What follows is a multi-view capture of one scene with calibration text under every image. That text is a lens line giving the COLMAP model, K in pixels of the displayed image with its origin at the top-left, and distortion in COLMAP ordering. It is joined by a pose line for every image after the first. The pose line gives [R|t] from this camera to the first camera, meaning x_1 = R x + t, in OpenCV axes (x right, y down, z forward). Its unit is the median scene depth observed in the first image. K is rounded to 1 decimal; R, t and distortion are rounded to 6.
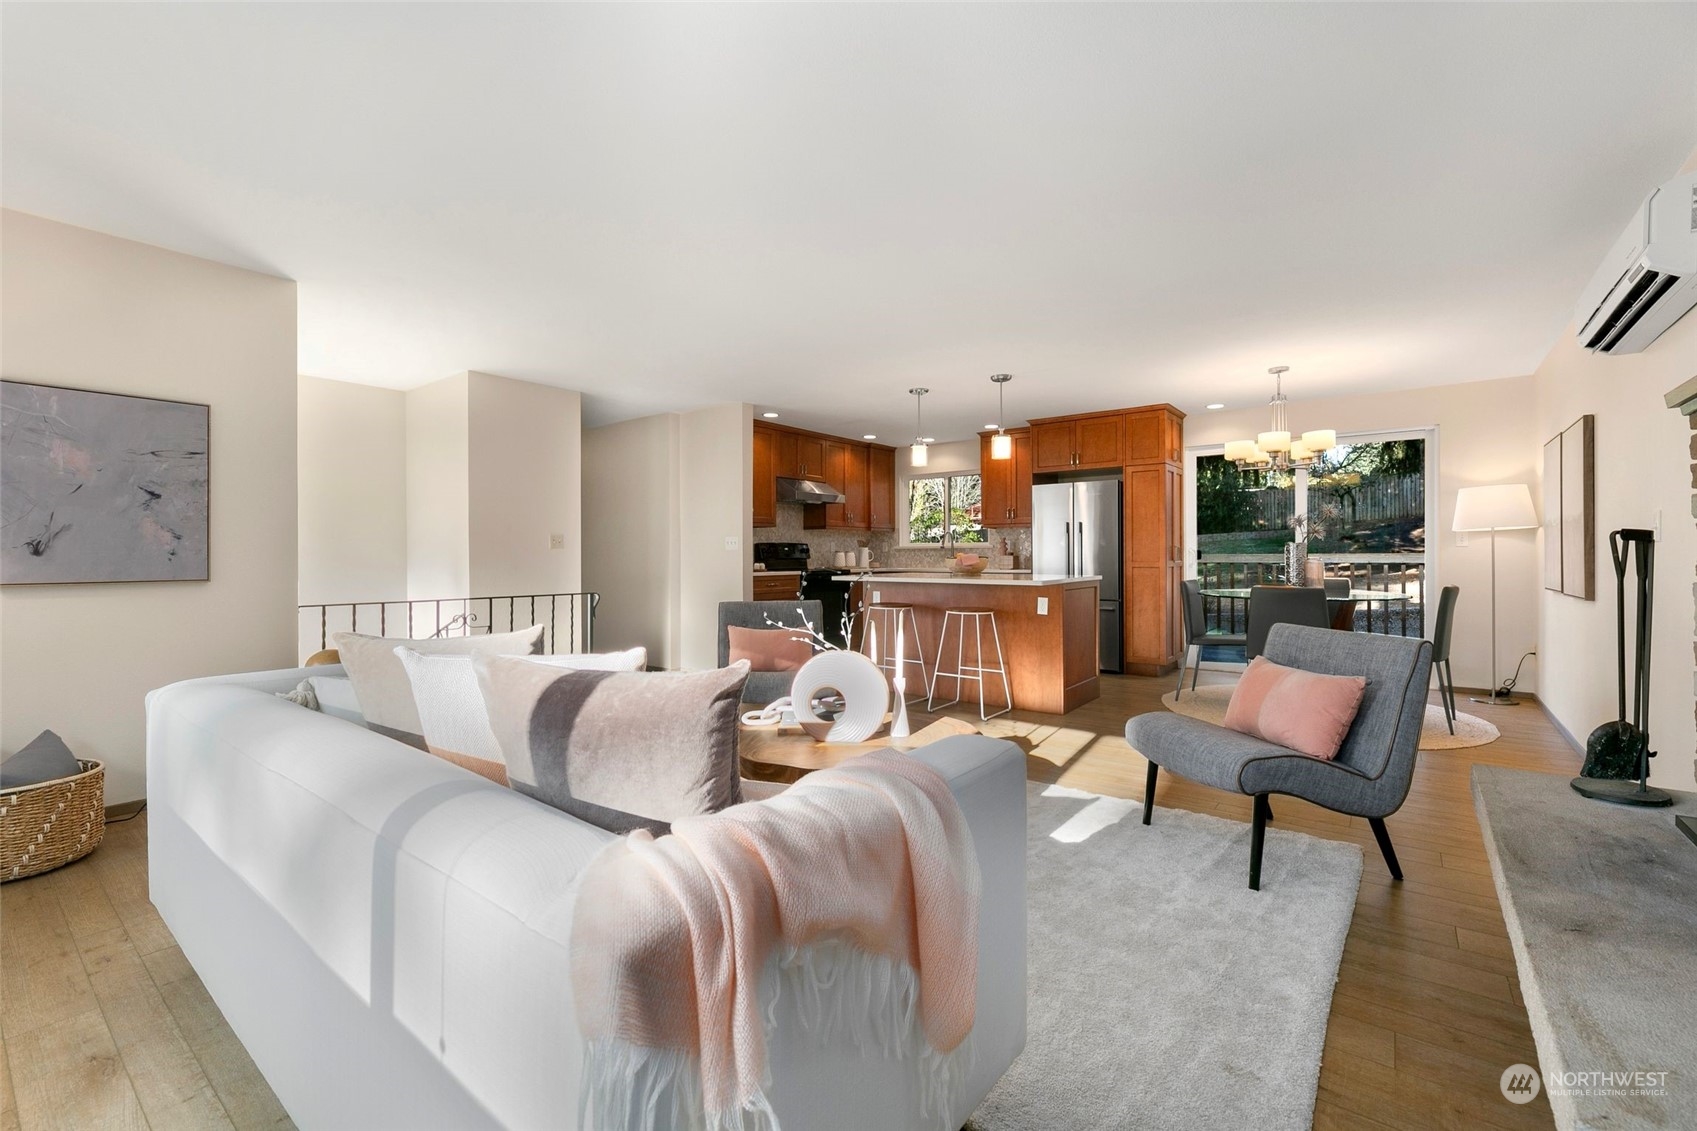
lens RADIAL K [[716.4, 0, 839.2], [0, 716.4, 565.8], [0, 0, 1]] dist [-0.000199, -0.000198]
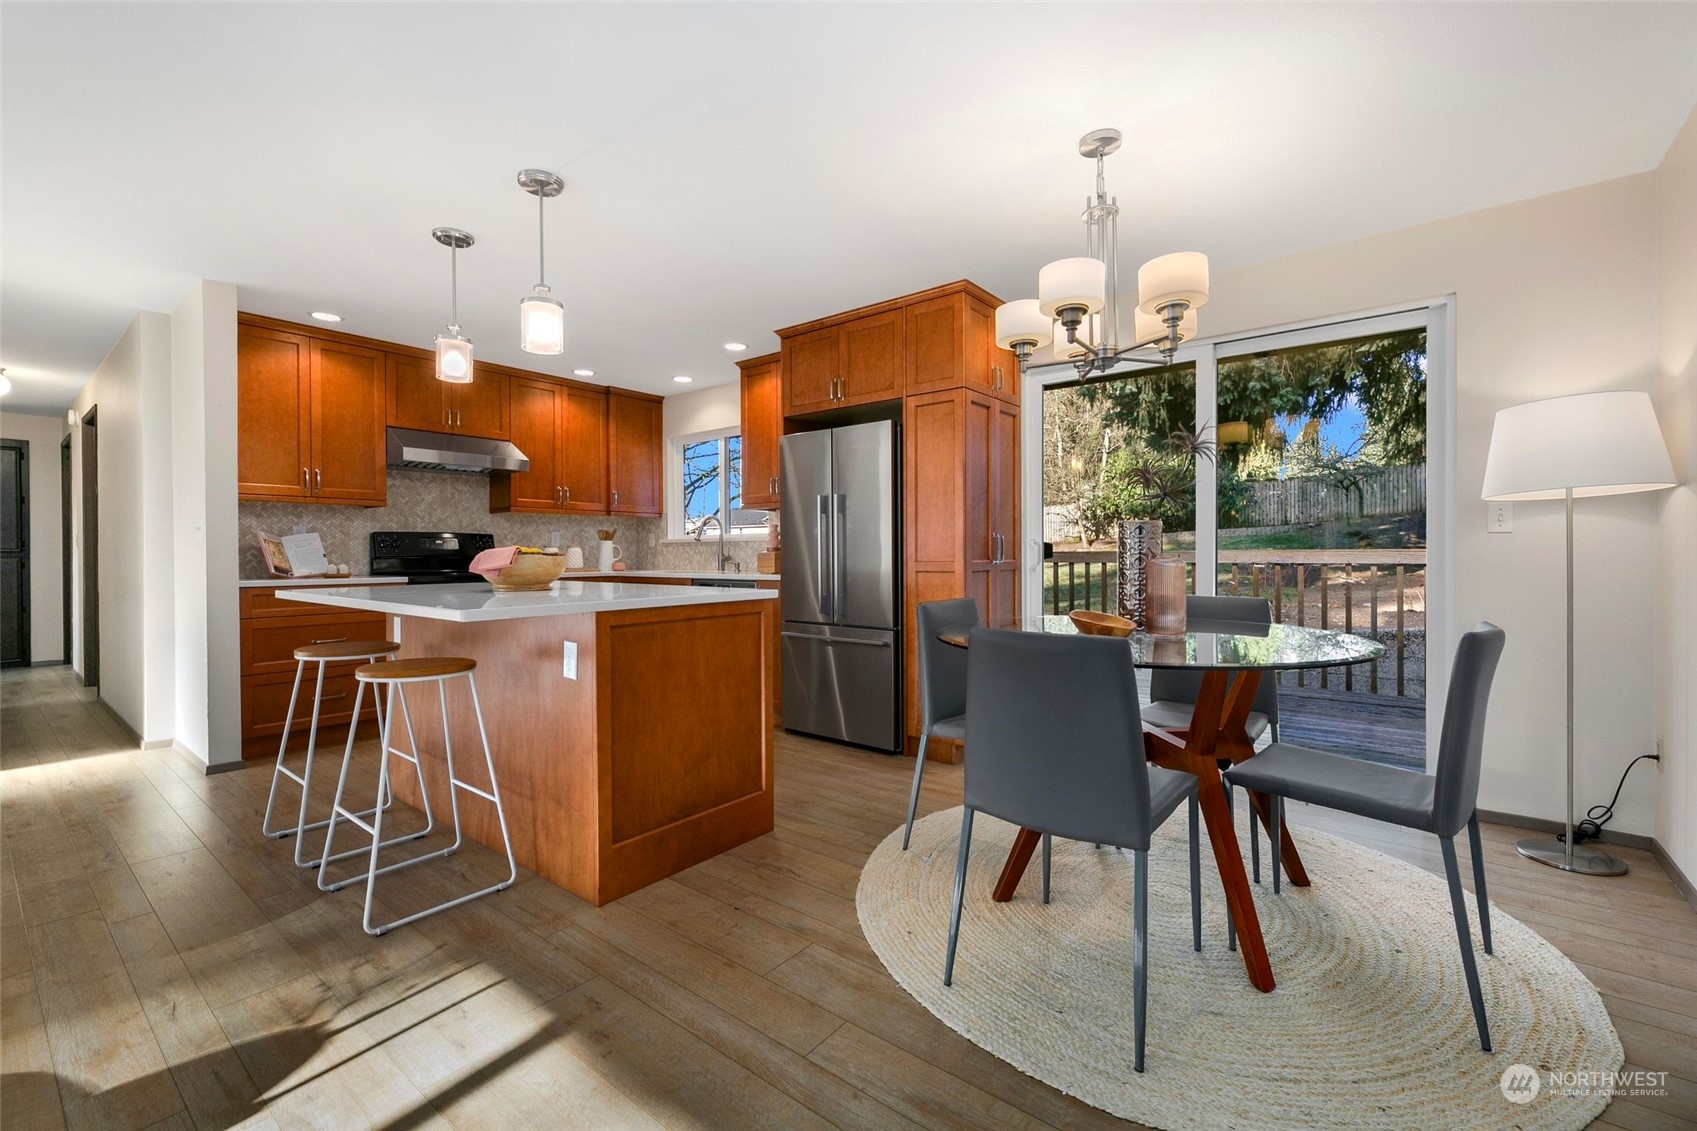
lens RADIAL K [[716.0, 0, 847.2], [0, 716.0, 554.9], [0, 0, 1]] dist [-0.002721, 0.000031]
pose [[0.999955, 0.000735, -0.009506, 0.345766], [-0.000860, 0.999914, -0.013101, -0.003967], [0.009495, 0.013109, 0.999869, 0.410573]]
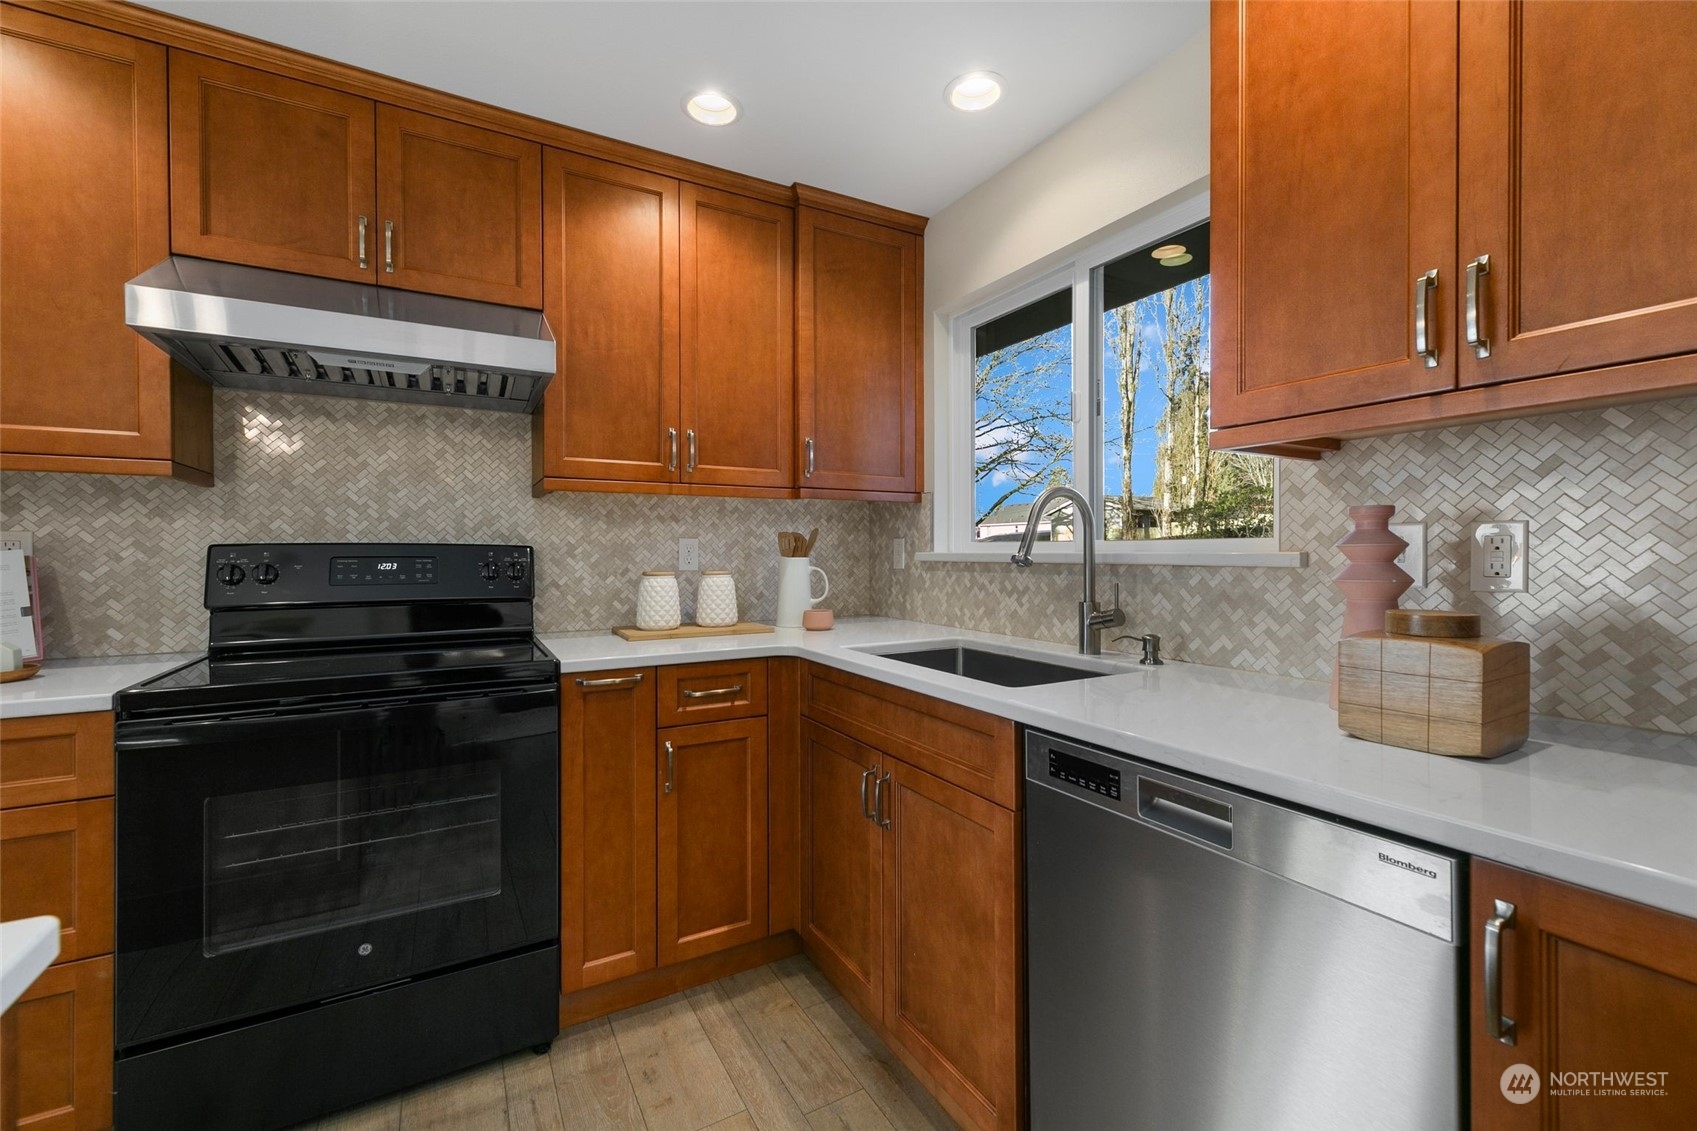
lens RADIAL K [[705.0, 0, 845.4], [0, 705.0, 551.7], [0, 0, 1]] dist [0.006751, 0.000236]
pose [[0.924634, 0.001916, -0.380851, 0.210351], [-0.007268, 0.999894, -0.012616, -0.030772], [0.380787, 0.014433, 0.924550, 0.944579]]
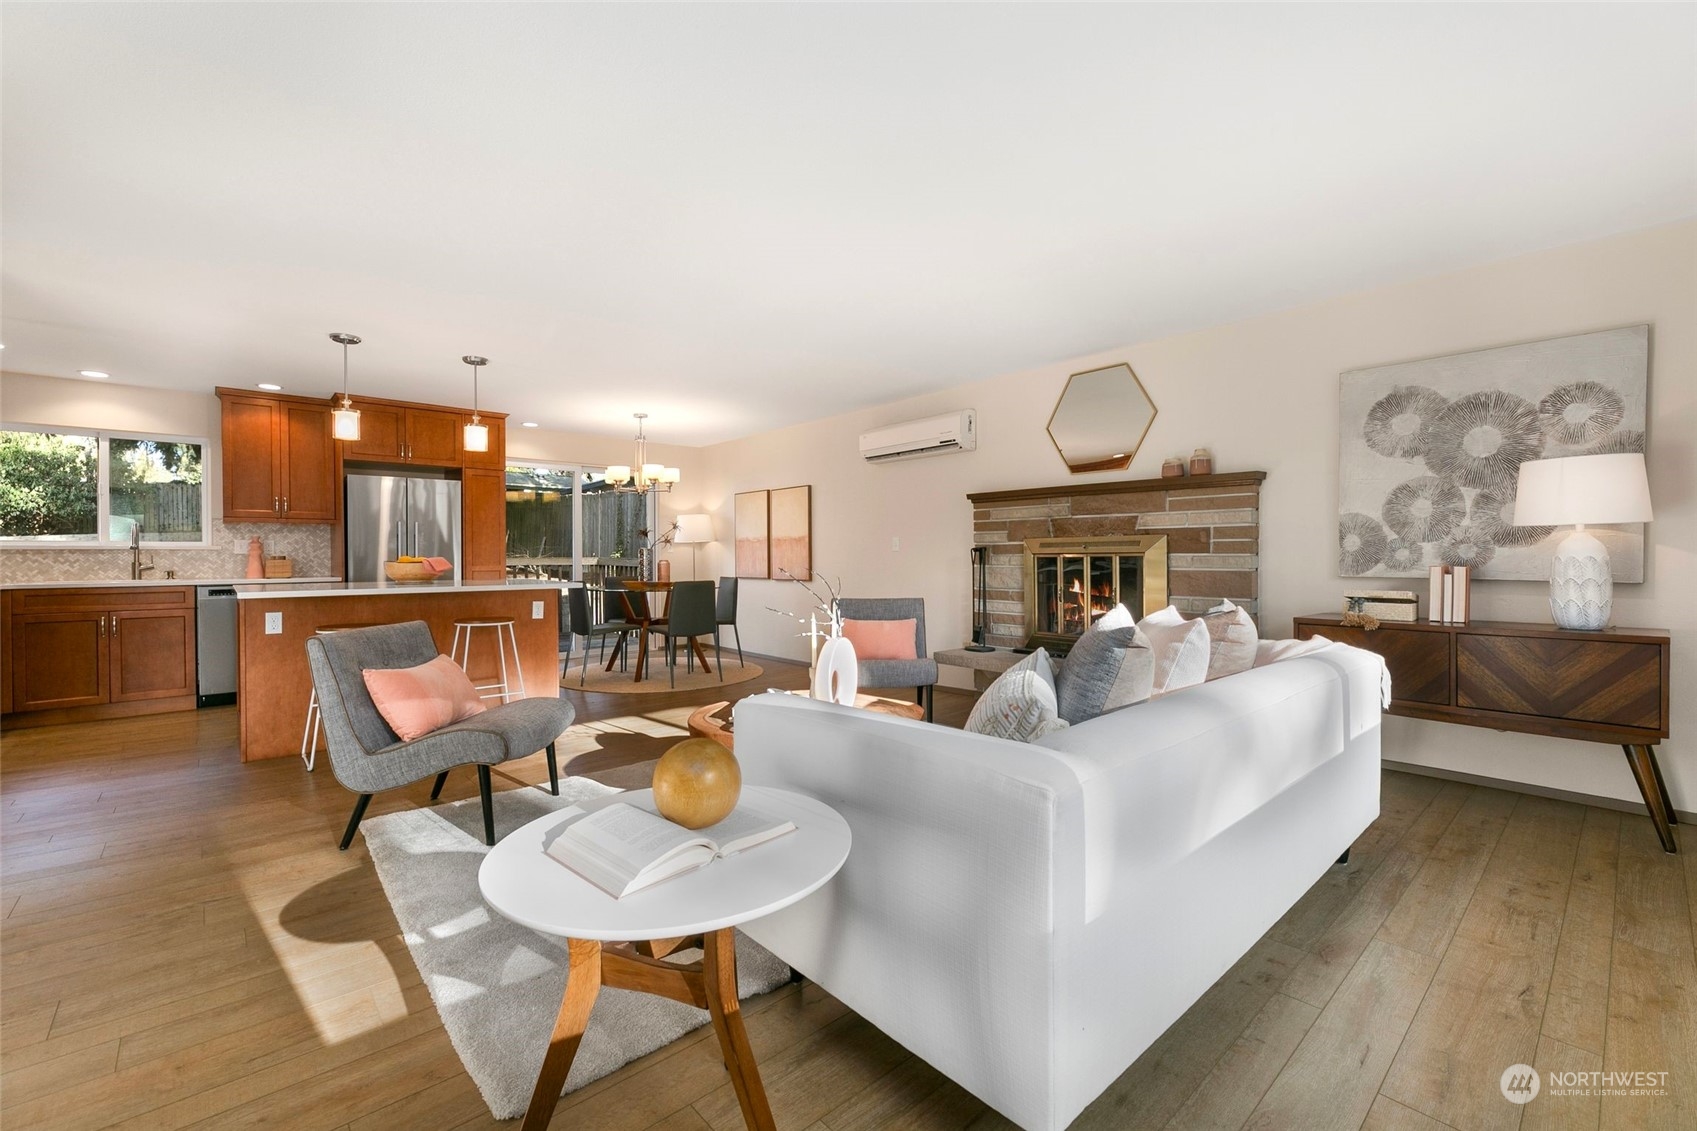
lens RADIAL K [[725.0, 0, 850.4], [0, 725.0, 560.3], [0, 0, 1]] dist [0.005669, 0.000179]
pose [[0.181126, -0.004439, 0.983450, -0.462117], [0.018775, 0.999823, 0.001055, -0.003880], [-0.983281, 0.018273, 0.181177, 0.298620]]
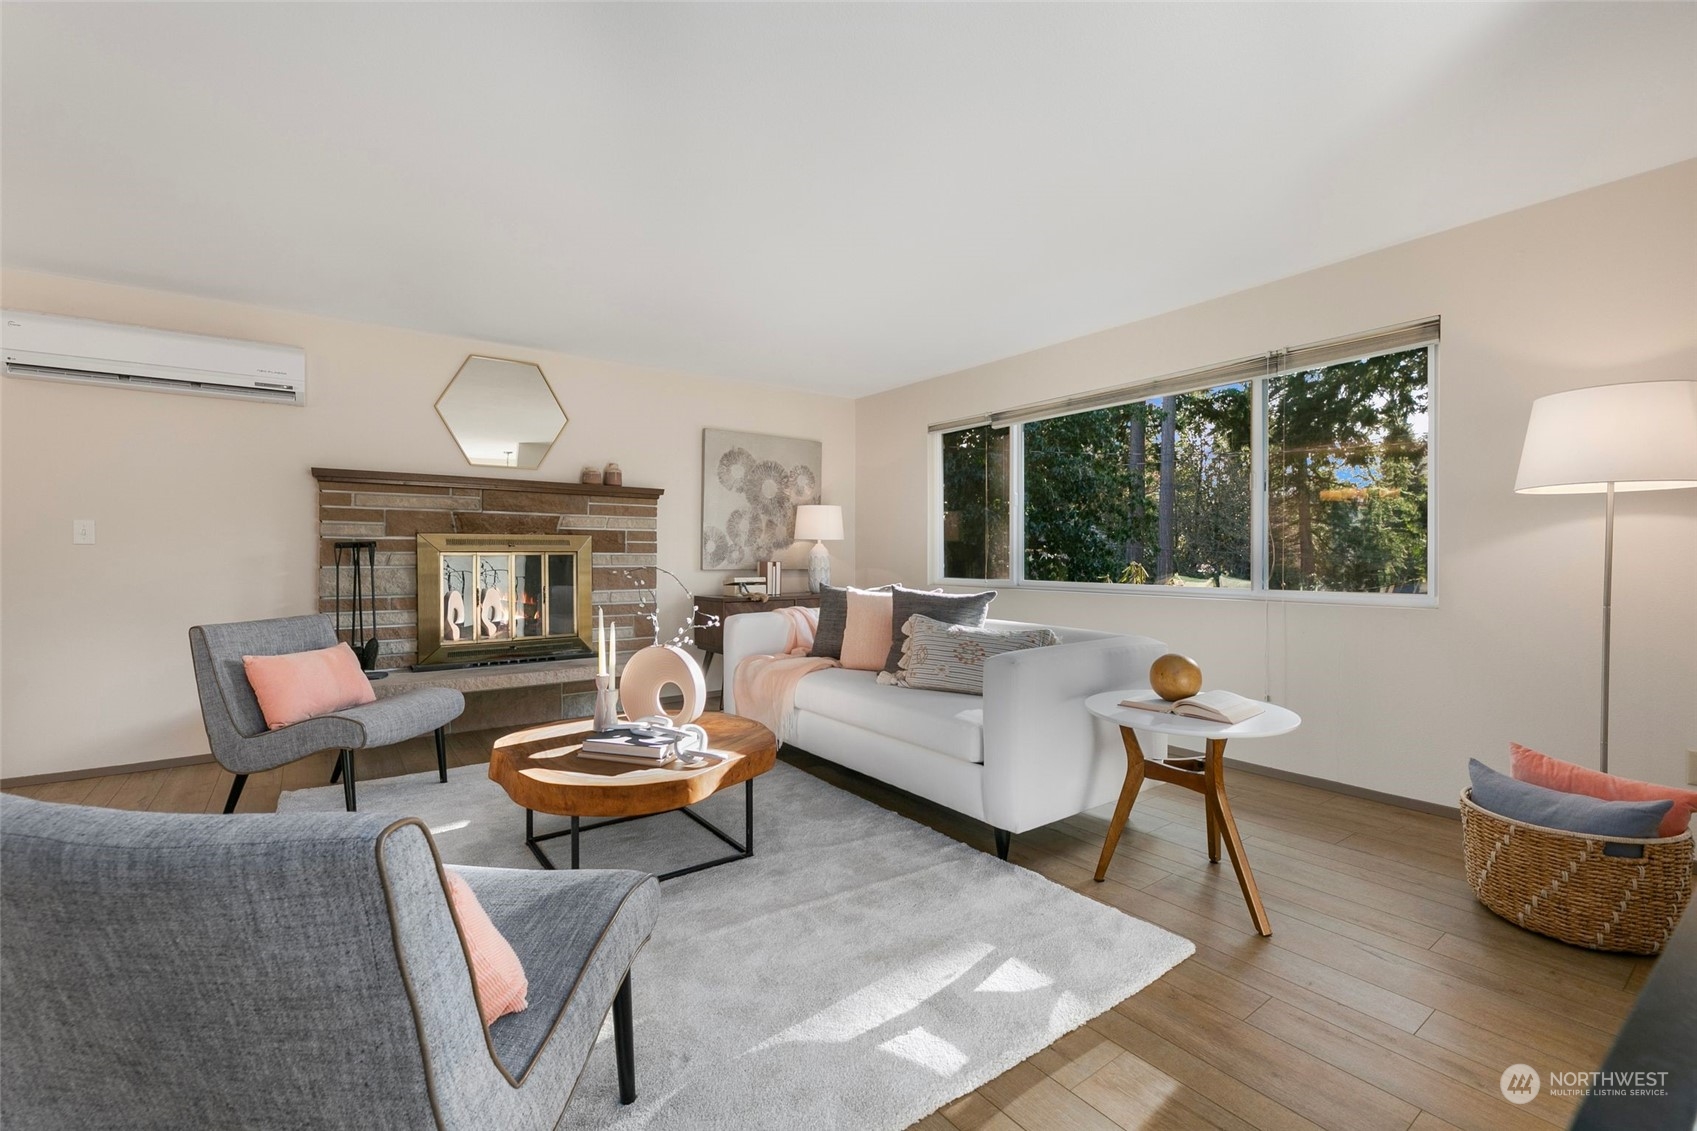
lens RADIAL K [[725.0, 0, 850.4], [0, 725.0, 560.3], [0, 0, 1]] dist [0.005669, 0.000179]
pose [[-0.962443, 0.005737, 0.271422, -0.215181], [0.010210, 0.999834, 0.015071, -0.004508], [-0.271290, 0.017276, -0.962343, 0.759498]]
